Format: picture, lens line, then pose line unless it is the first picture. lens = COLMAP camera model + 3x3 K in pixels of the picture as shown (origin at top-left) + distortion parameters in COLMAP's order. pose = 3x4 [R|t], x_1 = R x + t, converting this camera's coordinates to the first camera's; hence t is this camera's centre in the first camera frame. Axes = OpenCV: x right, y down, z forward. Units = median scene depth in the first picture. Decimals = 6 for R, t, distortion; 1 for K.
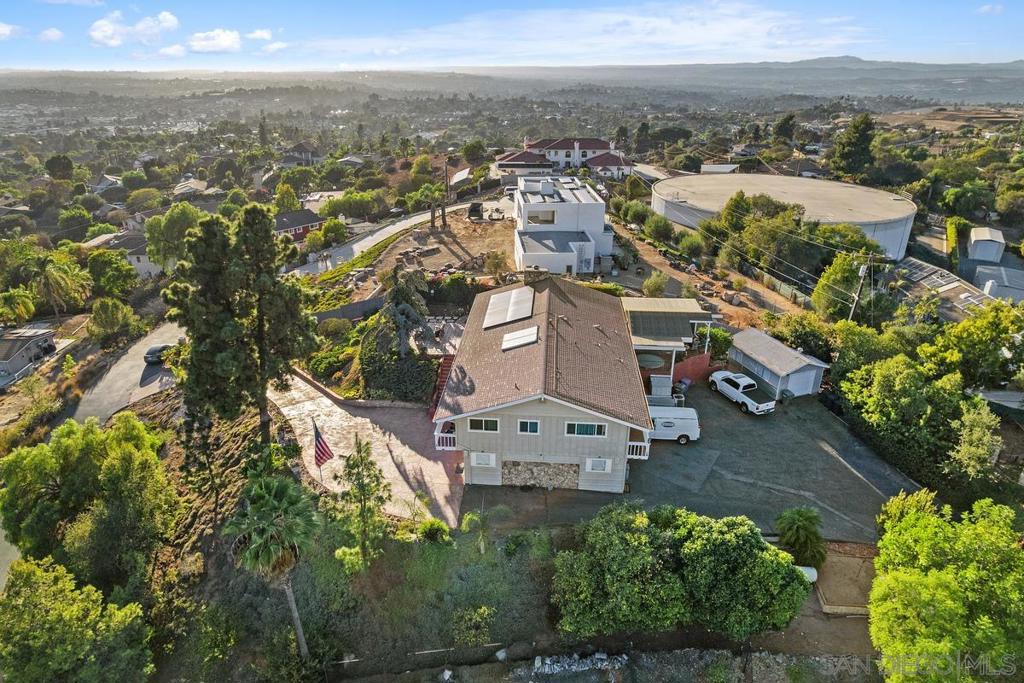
lens RADIAL K [[645.4, 0, 506.9], [0, 645.4, 360.5], [0, 0, 1]] dist [-0.080401, 0.071445]
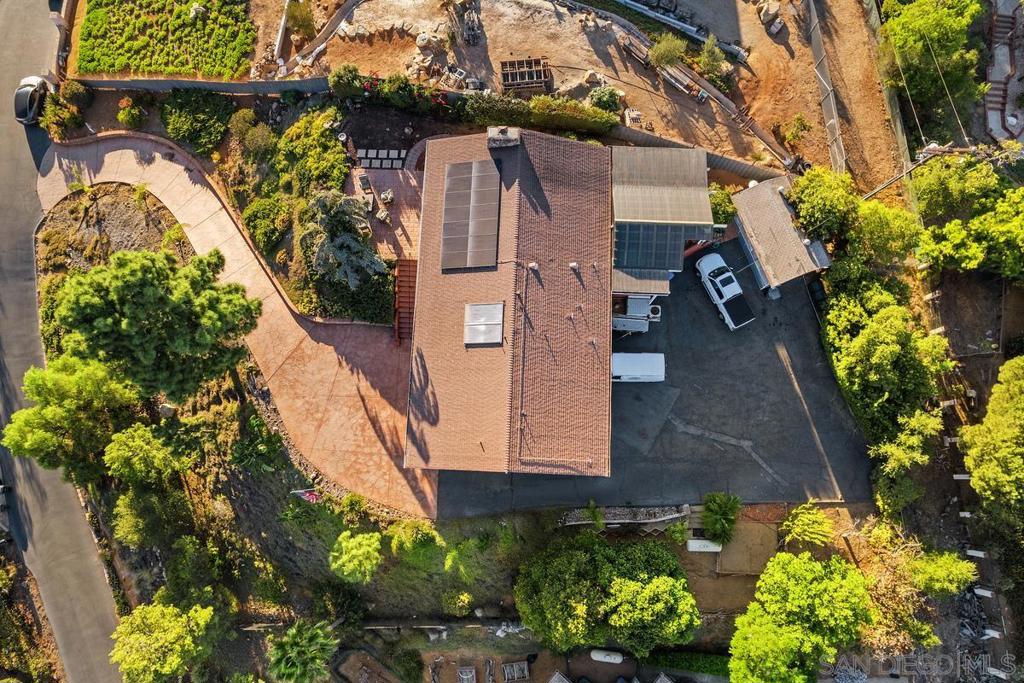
lens RADIAL K [[645.4, 0, 506.9], [0, 645.4, 360.5], [0, 0, 1]] dist [-0.080401, 0.071445]
pose [[0.999382, -0.033151, 0.011652, 0.042219], [0.009918, 0.584224, 0.811532, -0.767325], [-0.033710, -0.810915, 0.584192, 0.459447]]
